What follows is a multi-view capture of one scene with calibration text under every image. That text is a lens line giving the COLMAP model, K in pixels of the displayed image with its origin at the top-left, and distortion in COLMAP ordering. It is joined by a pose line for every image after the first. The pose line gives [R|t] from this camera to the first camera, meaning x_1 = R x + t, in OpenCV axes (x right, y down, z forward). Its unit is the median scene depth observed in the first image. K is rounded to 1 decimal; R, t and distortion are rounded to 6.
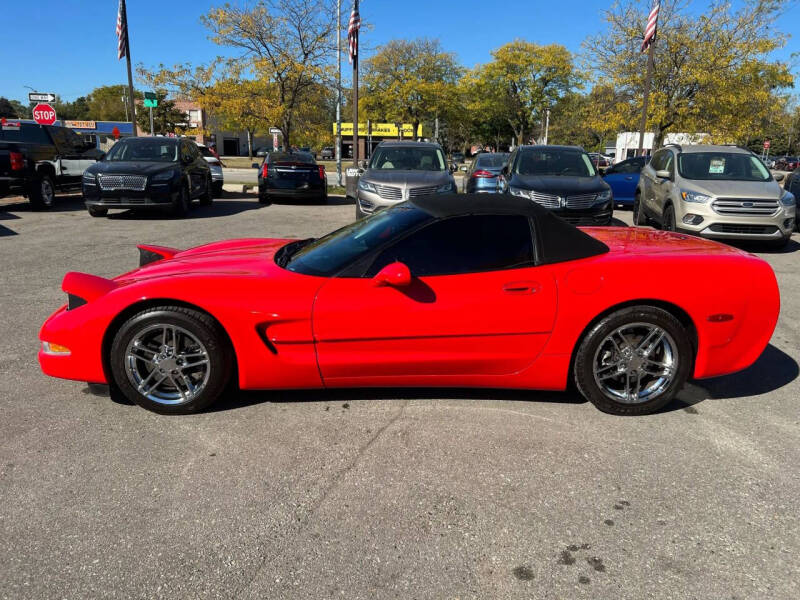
lens RADIAL K [[599.4, 0, 398.8], [0, 599.4, 312.1], [0, 0, 1]] dist [0.040307, -0.049319]
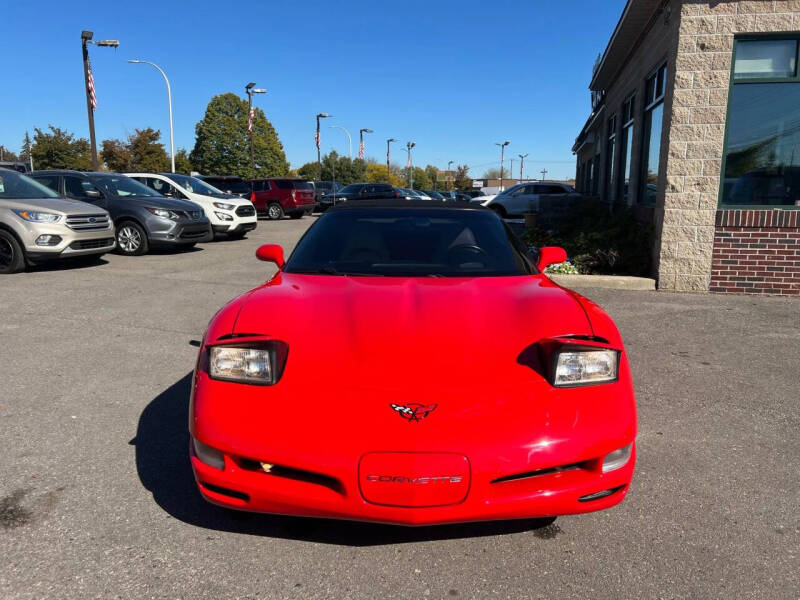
lens RADIAL K [[599.4, 0, 405.1], [0, 599.4, 297.8], [0, 0, 1]] dist [0.040307, -0.049319]
pose [[0.032641, -0.188018, 0.981623, -0.443586], [0.250370, 0.952370, 0.174089, -0.097475], [-0.967600, 0.240086, 0.078161, 0.434768]]
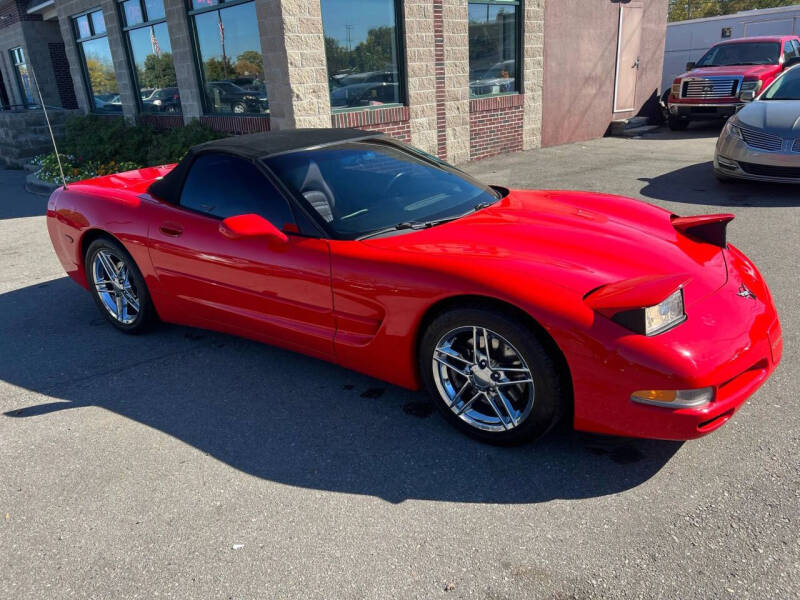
lens RADIAL K [[599.4, 0, 402.8], [0, 599.4, 301.3], [0, 0, 1]] dist [0.040307, -0.049319]
pose [[-0.808370, -0.180883, 0.560195, -0.262830], [0.187999, 0.822463, 0.536853, -0.201986], [-0.557847, 0.539292, -0.630849, 0.736979]]
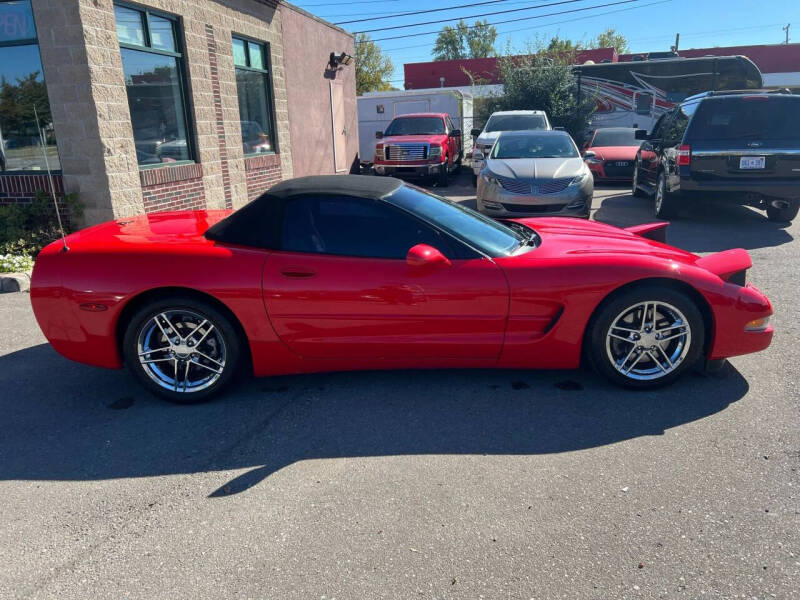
lens RADIAL K [[599.4, 0, 402.2], [0, 599.4, 299.3], [0, 0, 1]] dist [0.040307, -0.049319]
pose [[-0.999531, -0.000179, 0.030613, -0.003310], [0.015472, 0.859906, 0.510217, -0.236229], [-0.026415, 0.510452, -0.859501, 0.878153]]
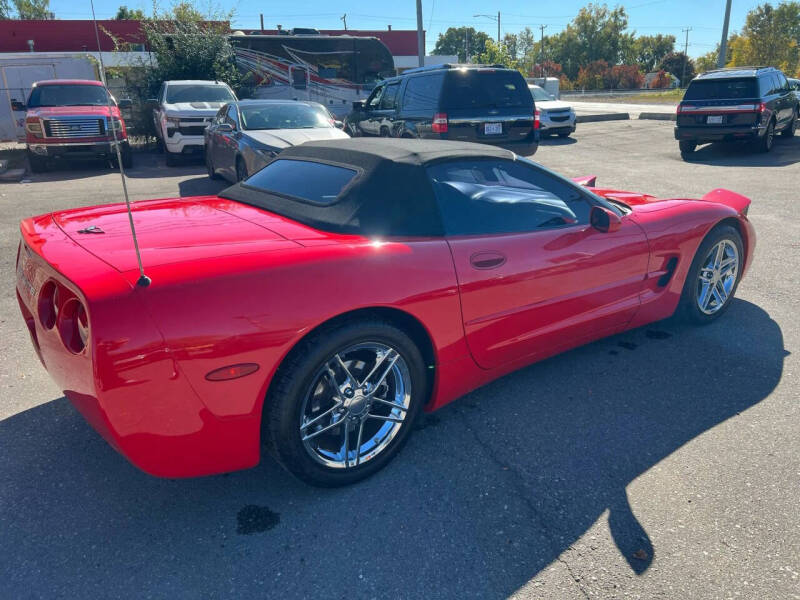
lens RADIAL K [[599.4, 0, 398.5], [0, 599.4, 300.6], [0, 0, 1]] dist [0.040307, -0.049319]
pose [[-0.816549, 0.180032, -0.548486, 0.263798], [-0.145902, 0.854918, 0.497823, -0.180011], [0.558535, 0.486522, -0.671815, 0.727304]]
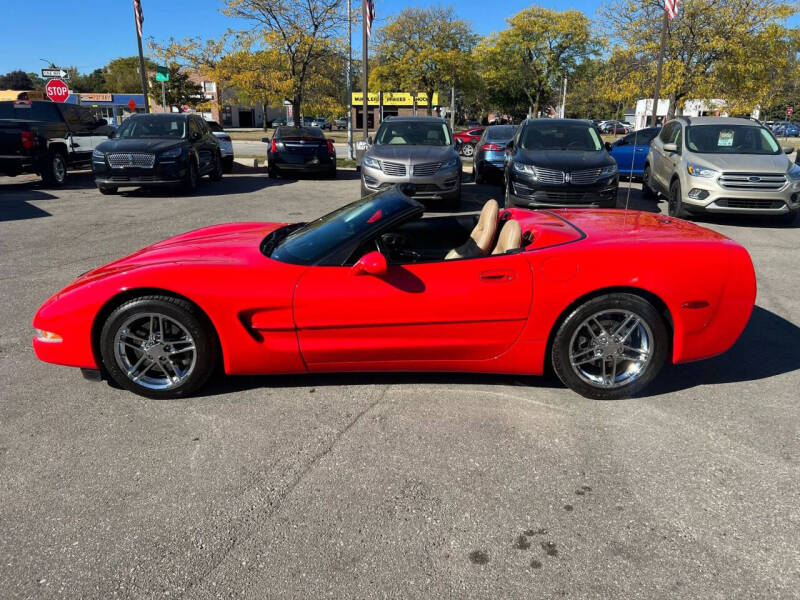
lens RADIAL K [[599.4, 0, 402.3], [0, 599.4, 301.1], [0, 0, 1]] dist [0.040307, -0.049319]
pose [[0.999711, -0.003001, -0.023860, 0.024489], [0.003743, 0.999508, 0.031139, -0.010925], [0.023755, -0.031219, 0.999230, -0.008569]]
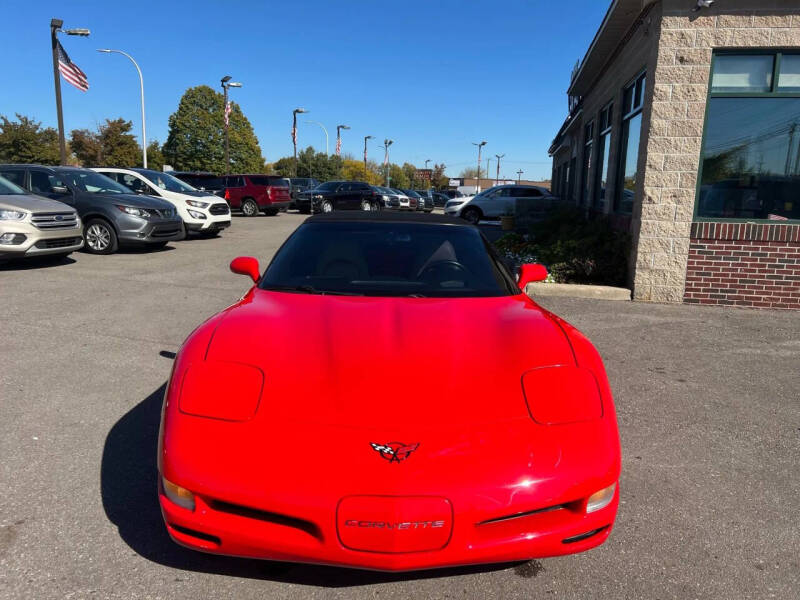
lens RADIAL K [[599.4, 0, 405.2], [0, 599.4, 300.3], [0, 0, 1]] dist [0.040307, -0.049319]
pose [[-0.005704, -0.196593, 0.980469, -0.432568], [0.229379, 0.954084, 0.192637, -0.109687], [-0.973320, 0.225998, 0.039653, 0.434892]]
